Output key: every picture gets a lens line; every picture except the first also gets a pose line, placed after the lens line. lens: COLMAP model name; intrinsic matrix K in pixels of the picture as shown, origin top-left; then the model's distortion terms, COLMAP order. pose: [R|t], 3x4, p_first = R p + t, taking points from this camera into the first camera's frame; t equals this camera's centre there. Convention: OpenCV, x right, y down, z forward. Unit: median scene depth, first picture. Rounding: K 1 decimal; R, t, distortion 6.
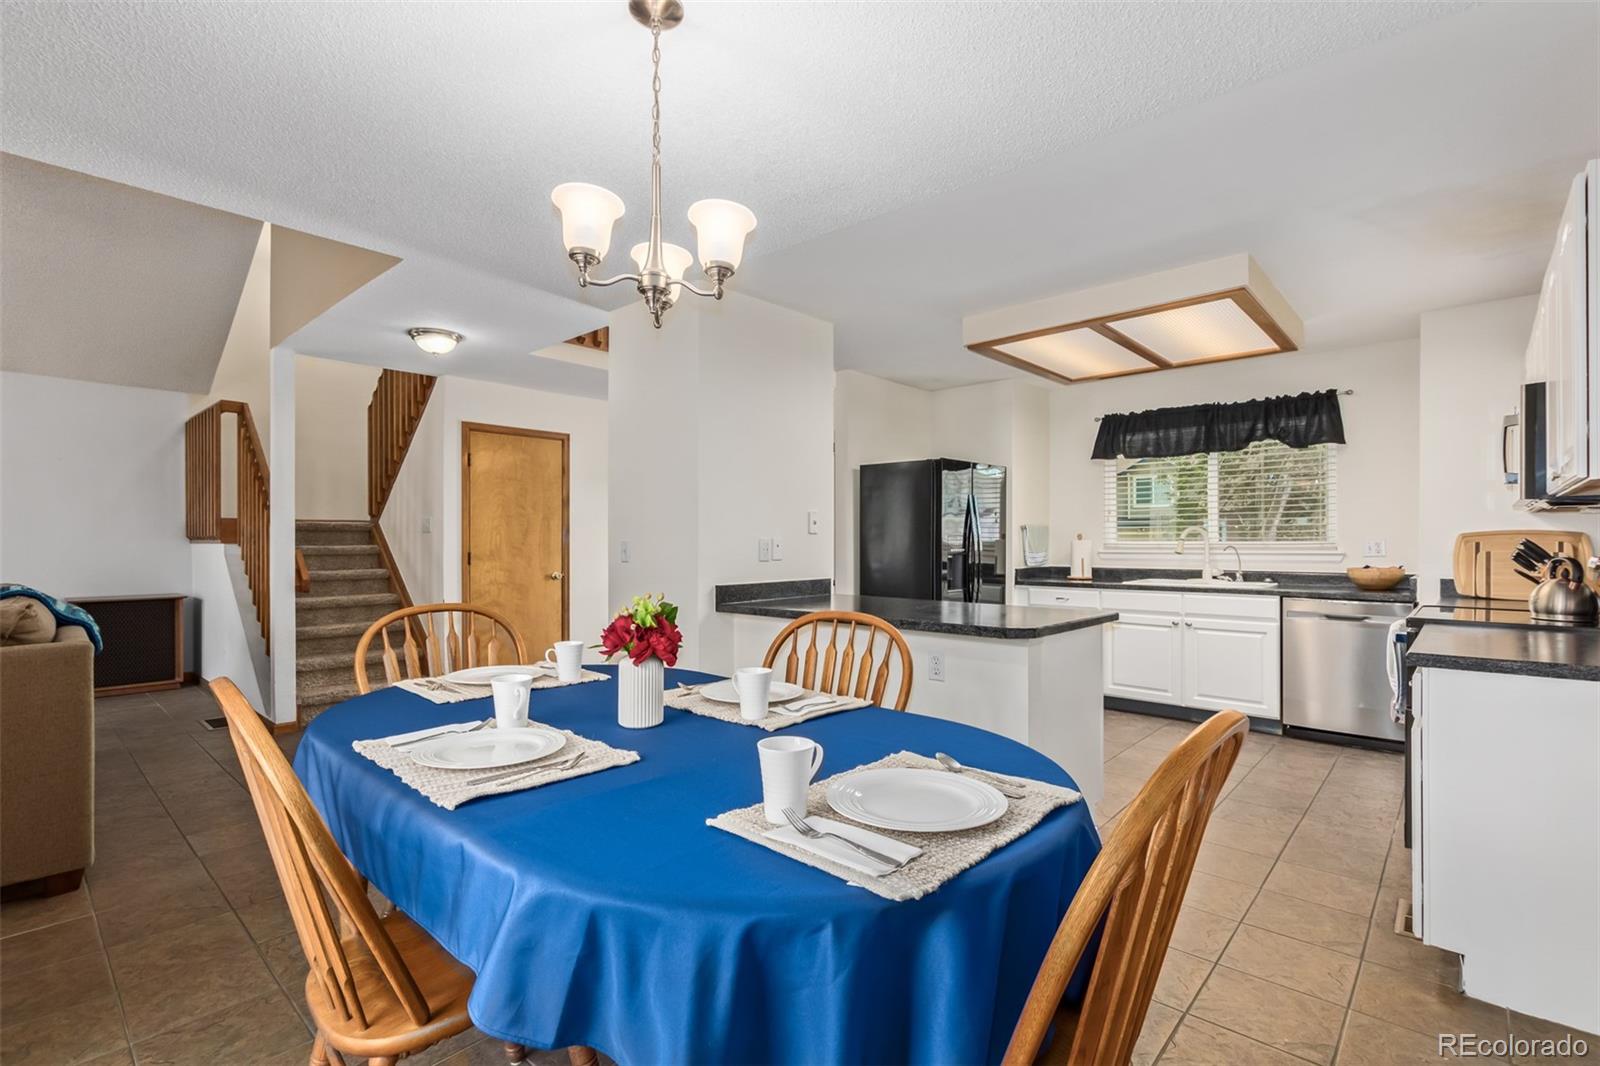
lens RADIAL K [[727.9, 0, 800.4], [0, 727.9, 539.0], [0, 0, 1]] dist [0.011352, -0.002506]
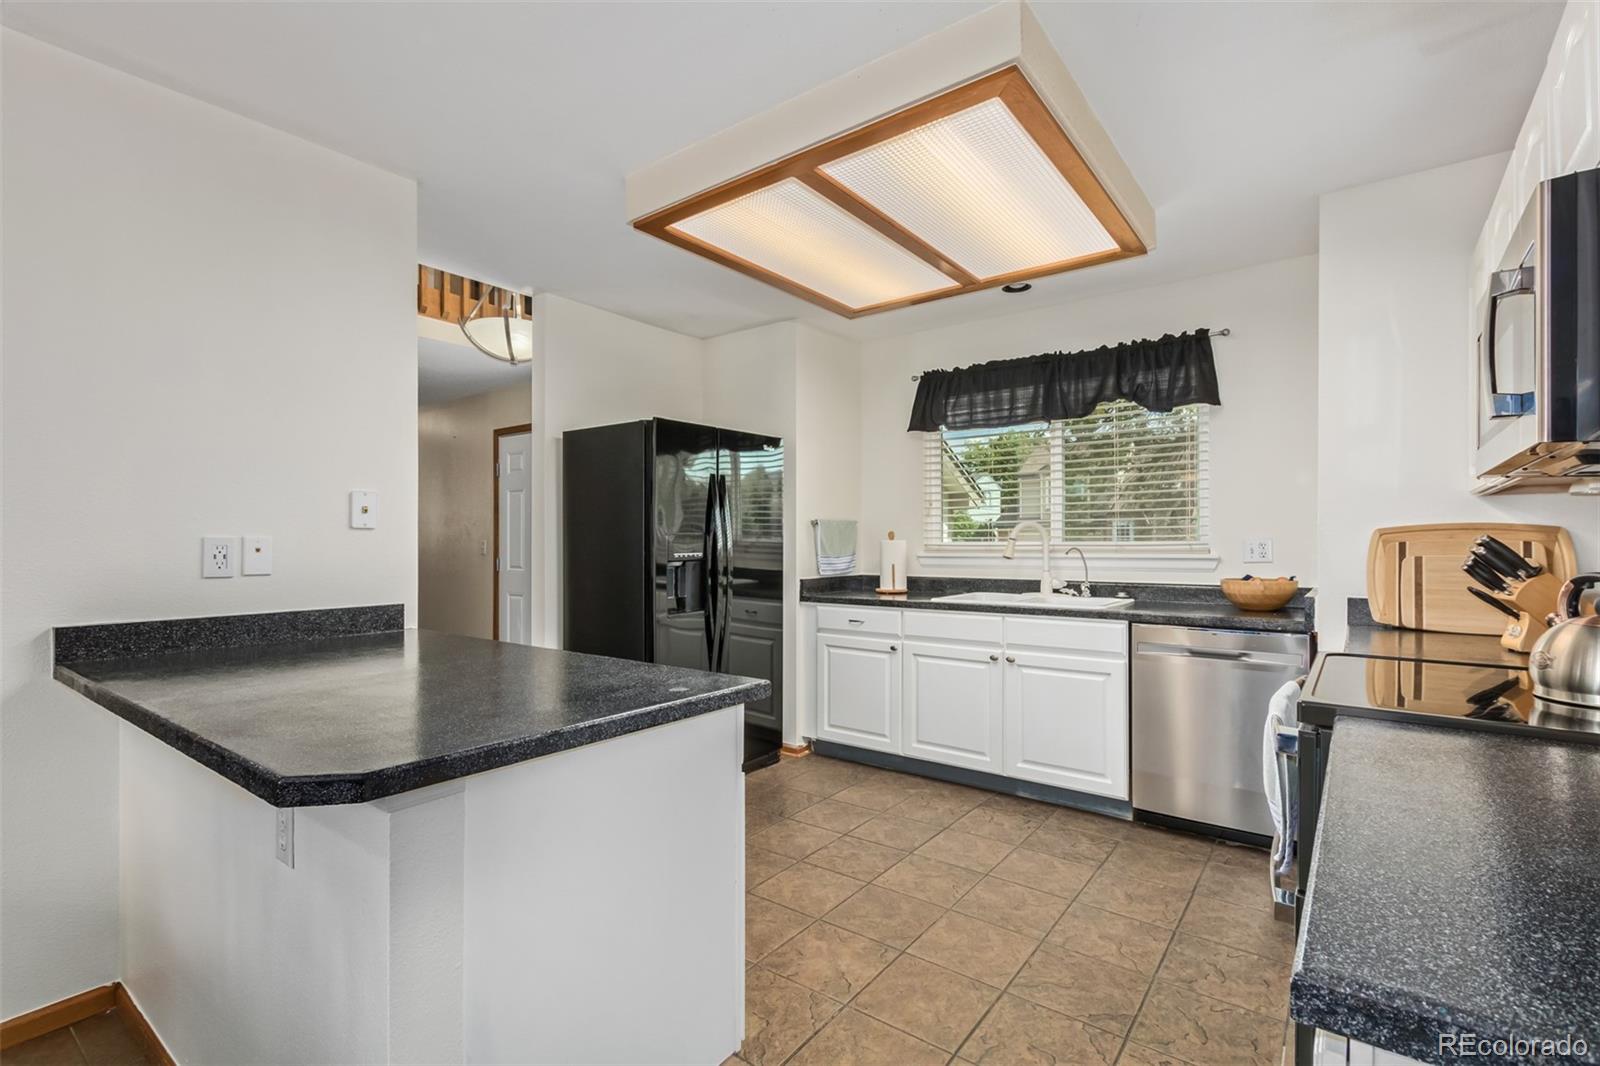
lens RADIAL K [[727.9, 0, 799.1], [0, 727.9, 538.3], [0, 0, 1]] dist [0.011352, -0.002506]
pose [[0.996027, -0.000515, 0.089053, 0.265557], [0.000670, 0.999998, -0.001716, 0.001289], [-0.089052, 0.001769, 0.996025, 0.319275]]
